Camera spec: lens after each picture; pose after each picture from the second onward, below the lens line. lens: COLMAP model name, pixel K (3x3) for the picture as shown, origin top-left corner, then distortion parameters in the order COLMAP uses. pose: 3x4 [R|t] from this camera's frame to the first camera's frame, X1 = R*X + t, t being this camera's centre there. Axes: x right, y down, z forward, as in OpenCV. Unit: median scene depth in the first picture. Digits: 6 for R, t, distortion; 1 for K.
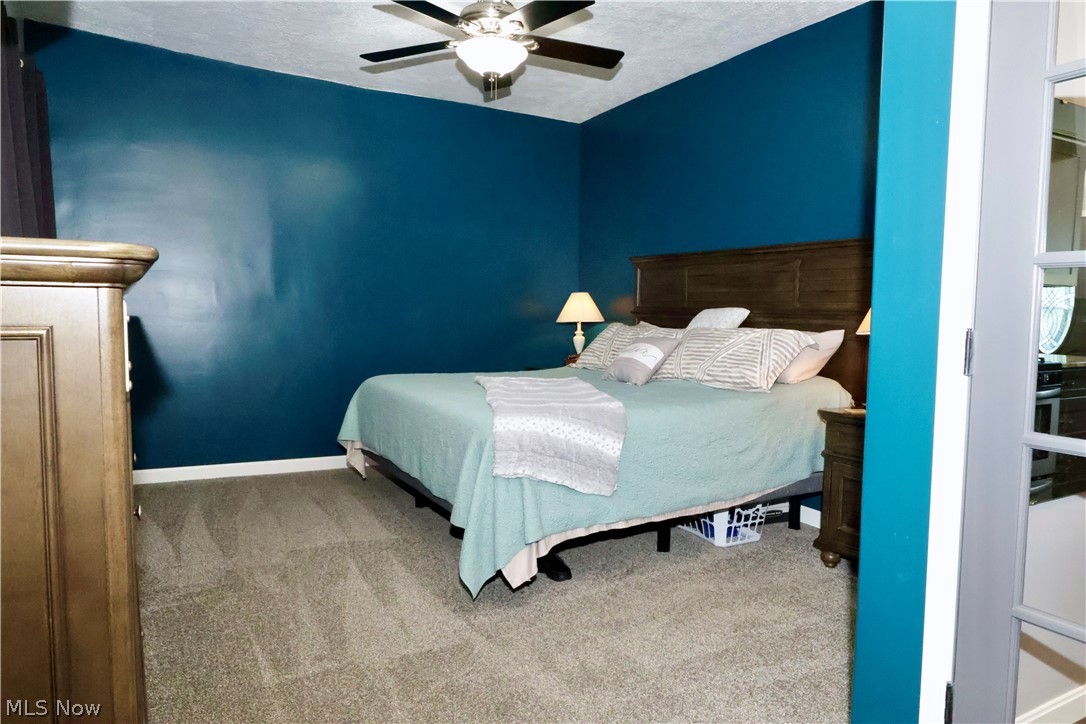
lens RADIAL K [[708.2, 0, 543.4], [0, 708.2, 363.8], [0, 0, 1]] dist [-0.001895, -0.002323]
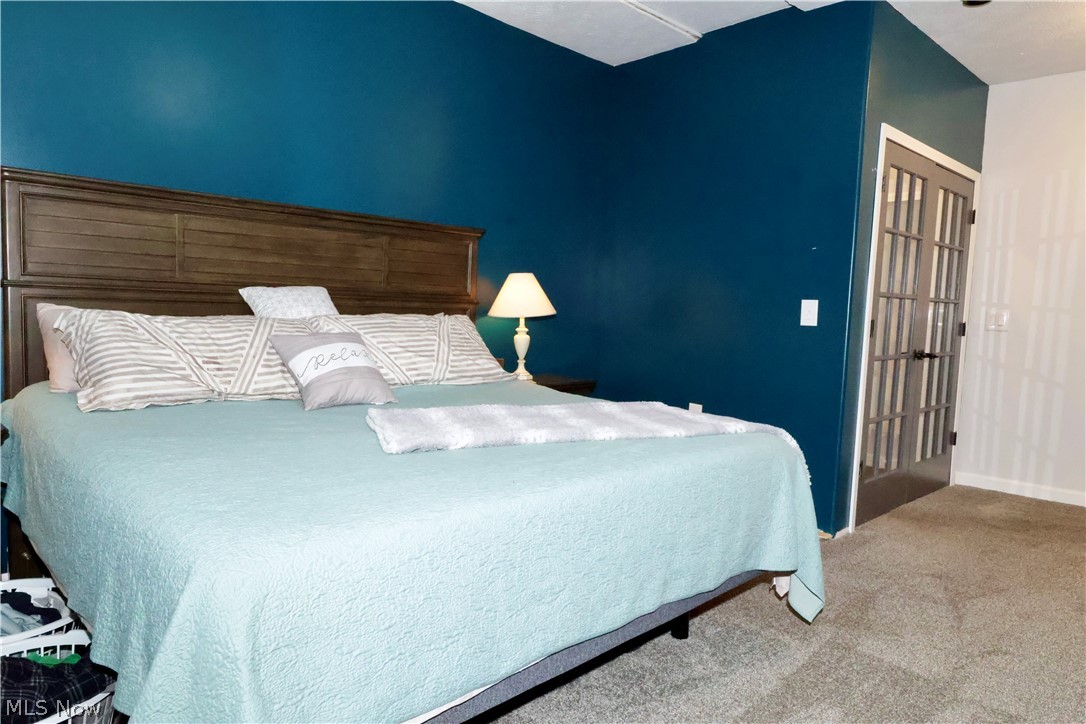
lens RADIAL K [[708.2, 0, 545.0], [0, 708.2, 364.0], [0, 0, 1]] dist [-0.001895, -0.002323]
pose [[-0.242041, -0.100802, 0.965016, -0.637162], [0.034456, 0.993068, 0.112375, -0.088778], [-0.969654, 0.060450, -0.236890, 1.139858]]
